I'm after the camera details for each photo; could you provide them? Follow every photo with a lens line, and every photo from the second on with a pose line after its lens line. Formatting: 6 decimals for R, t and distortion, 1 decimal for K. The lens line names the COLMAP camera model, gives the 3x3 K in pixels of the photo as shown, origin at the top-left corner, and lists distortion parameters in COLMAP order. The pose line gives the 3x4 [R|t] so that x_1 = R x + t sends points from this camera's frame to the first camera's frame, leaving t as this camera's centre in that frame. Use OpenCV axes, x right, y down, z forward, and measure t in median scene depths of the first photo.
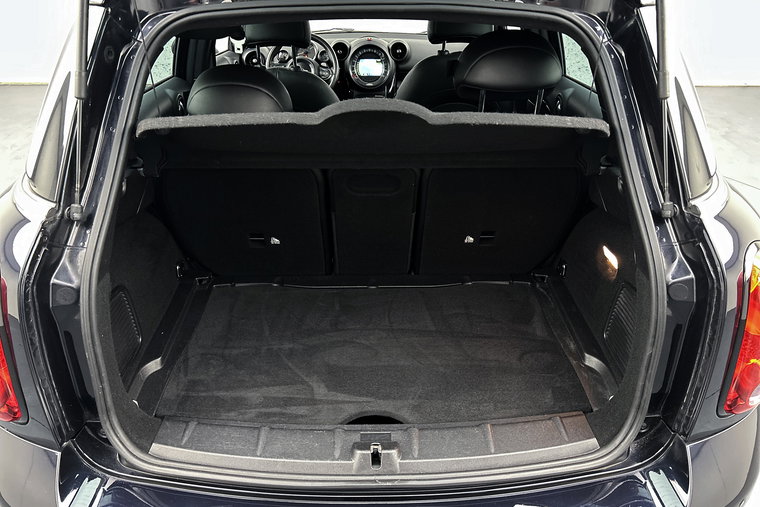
lens RADIAL K [[561.3, 0, 374.8], [0, 561.3, 252.4], [0, 0, 1]] dist [0.084399, -0.116983]
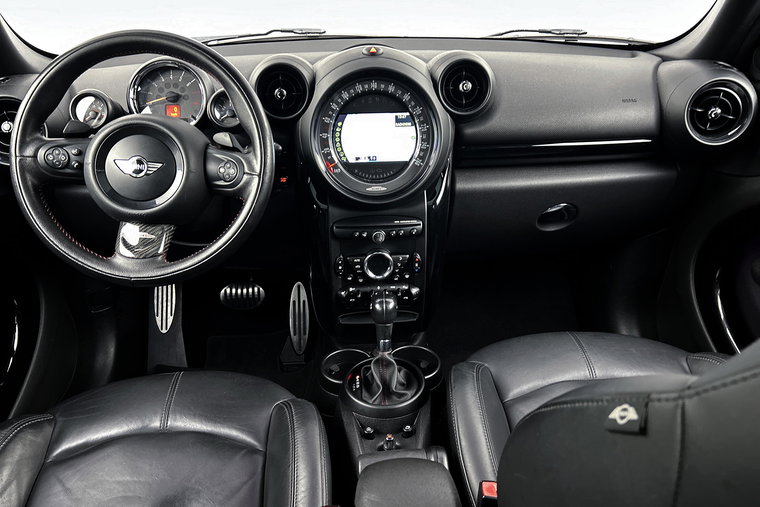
lens RADIAL K [[543.1, 0, 372.9], [0, 543.1, 255.9], [0, 0, 1]] dist [0.075828, -0.106663]
pose [[0.998740, -0.034818, 0.036136, -0.024538], [0.035973, 0.998846, -0.031830, -0.251420], [-0.034986, 0.033090, 0.998840, 0.695017]]
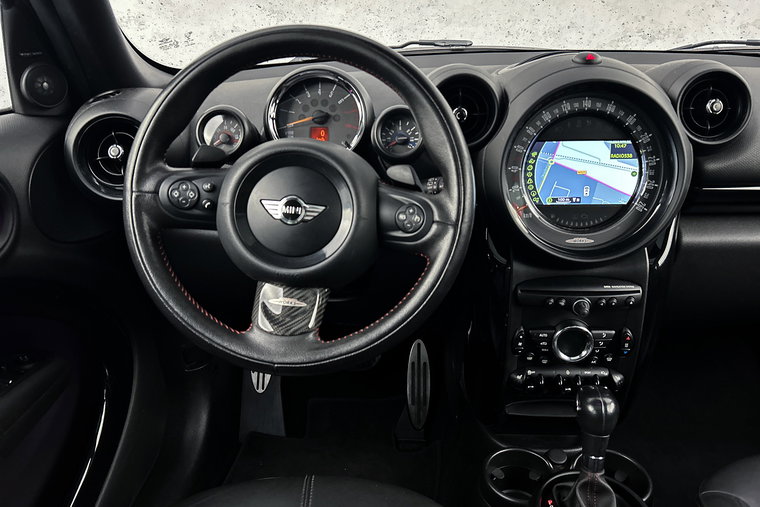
lens RADIAL K [[558.7, 0, 382.8], [0, 558.7, 251.2], [0, 0, 1]] dist [0.041536, -0.043344]
pose [[0.998823, 0.001105, -0.048493, -0.083350], [-0.005572, 0.995737, -0.092071, -0.273829], [0.048184, 0.092233, 0.994571, 0.767679]]
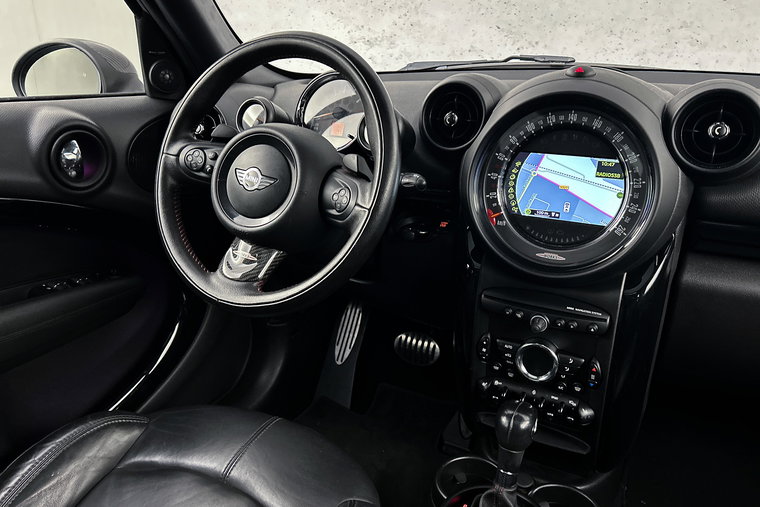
lens RADIAL K [[558.7, 0, 382.8], [0, 558.7, 251.2], [0, 0, 1]] dist [0.041536, -0.043344]
pose [[0.886032, 0.162265, -0.434301, 0.030391], [-0.217429, 0.972781, -0.080130, -0.268958], [0.409477, 0.165428, 0.897197, 0.771511]]
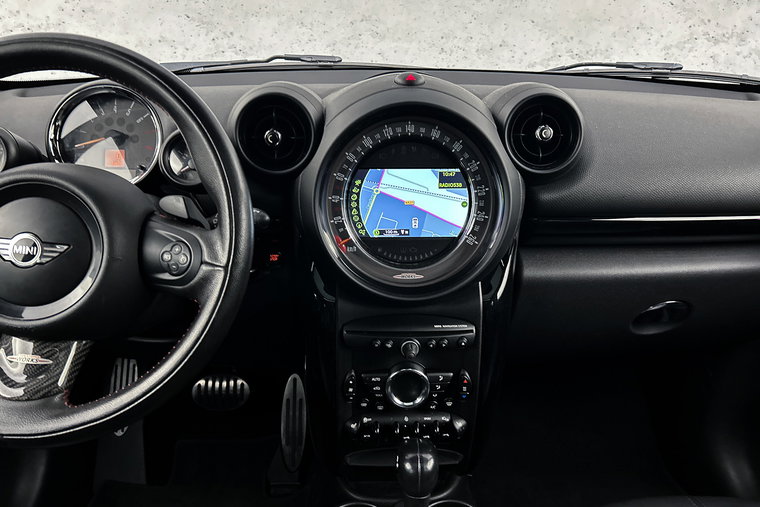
lens RADIAL K [[561.3, 0, 374.8], [0, 561.3, 252.4], [0, 0, 1]] dist [0.084399, -0.116983]
pose [[0.999686, -0.003199, 0.024840, -0.028564], [0.006048, 0.993292, -0.115473, -0.285030], [-0.024304, 0.115587, 0.993000, 0.790358]]
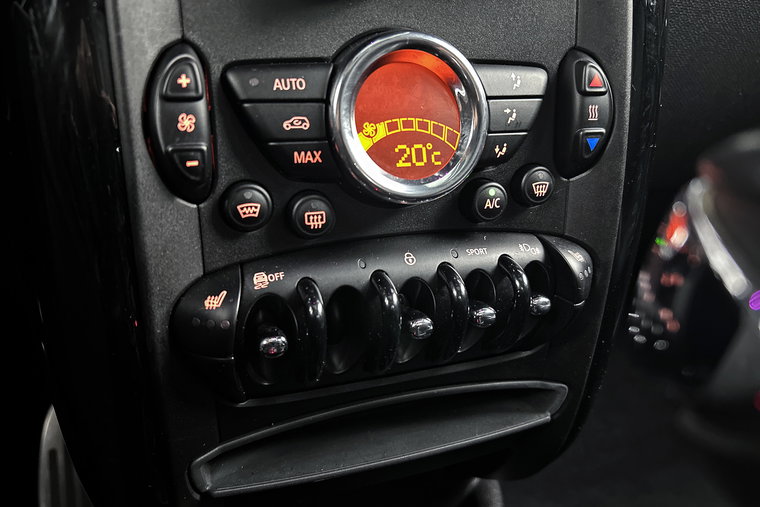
lens RADIAL K [[543.1, 0, 372.9], [0, 543.1, 255.9], [0, 0, 1]] dist [0.075828, -0.106663]
pose [[0.953918, -0.094455, 0.284813, -0.031991], [0.165521, 0.957334, -0.236887, -0.227605], [-0.250286, 0.273113, 0.928852, 0.979703]]
